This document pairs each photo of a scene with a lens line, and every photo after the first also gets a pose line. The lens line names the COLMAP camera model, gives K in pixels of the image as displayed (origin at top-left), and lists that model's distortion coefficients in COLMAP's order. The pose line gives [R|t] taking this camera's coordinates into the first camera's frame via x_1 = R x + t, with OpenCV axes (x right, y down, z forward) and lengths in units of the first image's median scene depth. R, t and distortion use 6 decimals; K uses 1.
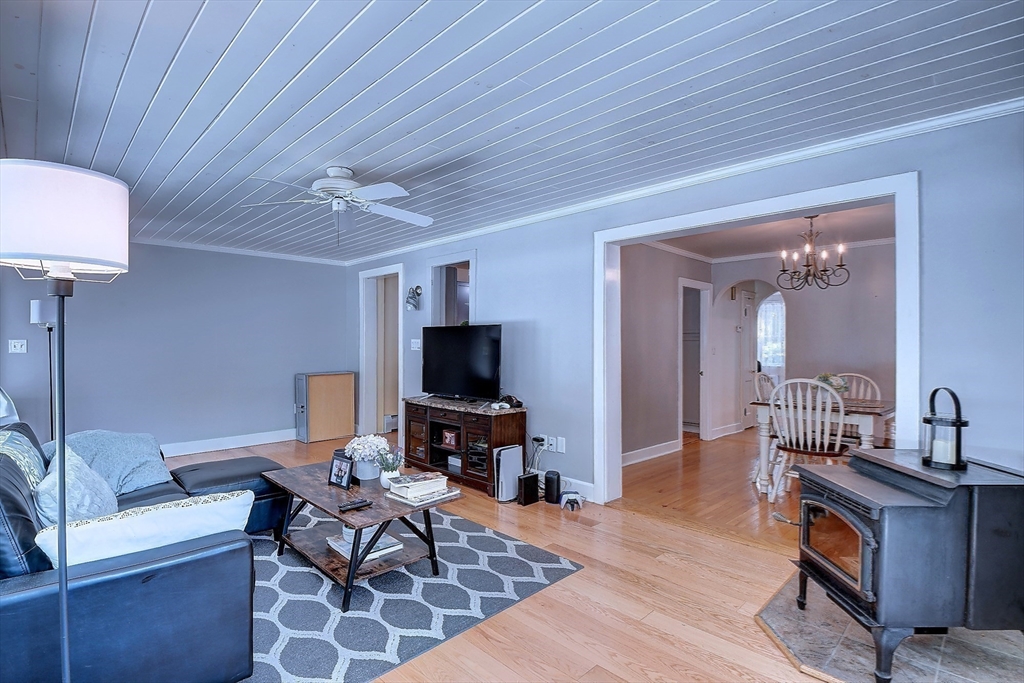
lens RADIAL K [[491.0, 0, 512.0], [0, 491.0, 341.5], [0, 0, 1]] dist [-0.001016, -0.000038]
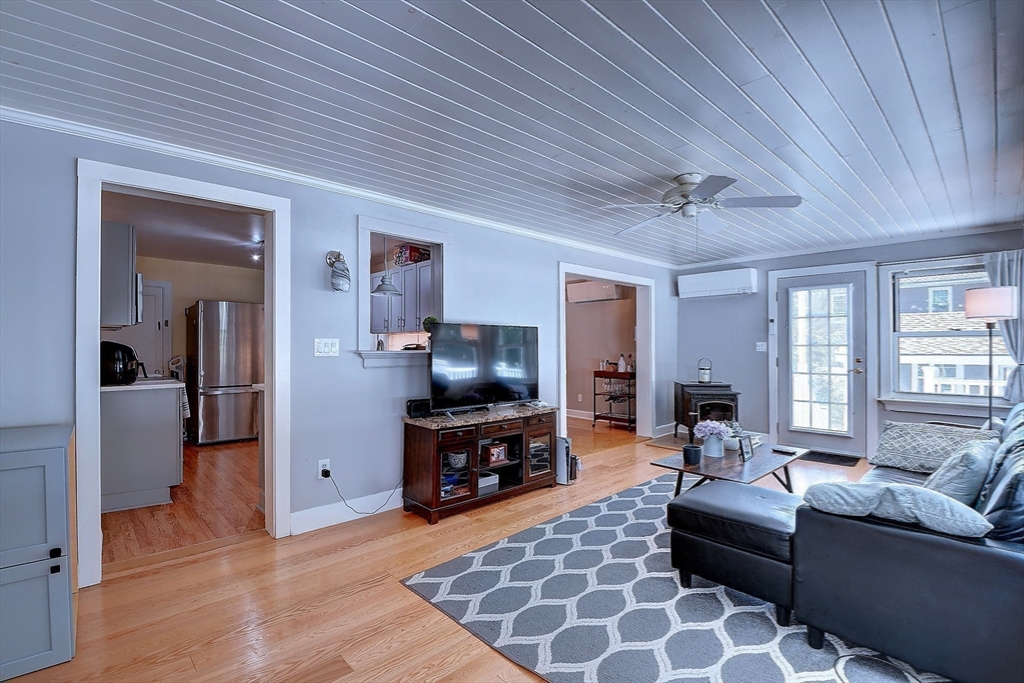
lens RADIAL K [[458.2, 0, 512.0], [0, 458.2, 341.5], [0, 0, 1]] dist [0.003814, 0.000244]
pose [[0.028639, 0.014163, 0.999489, -1.011033], [0.002342, 0.999896, -0.014236, 0.010800], [-0.999587, 0.002749, 0.028603, 1.023911]]
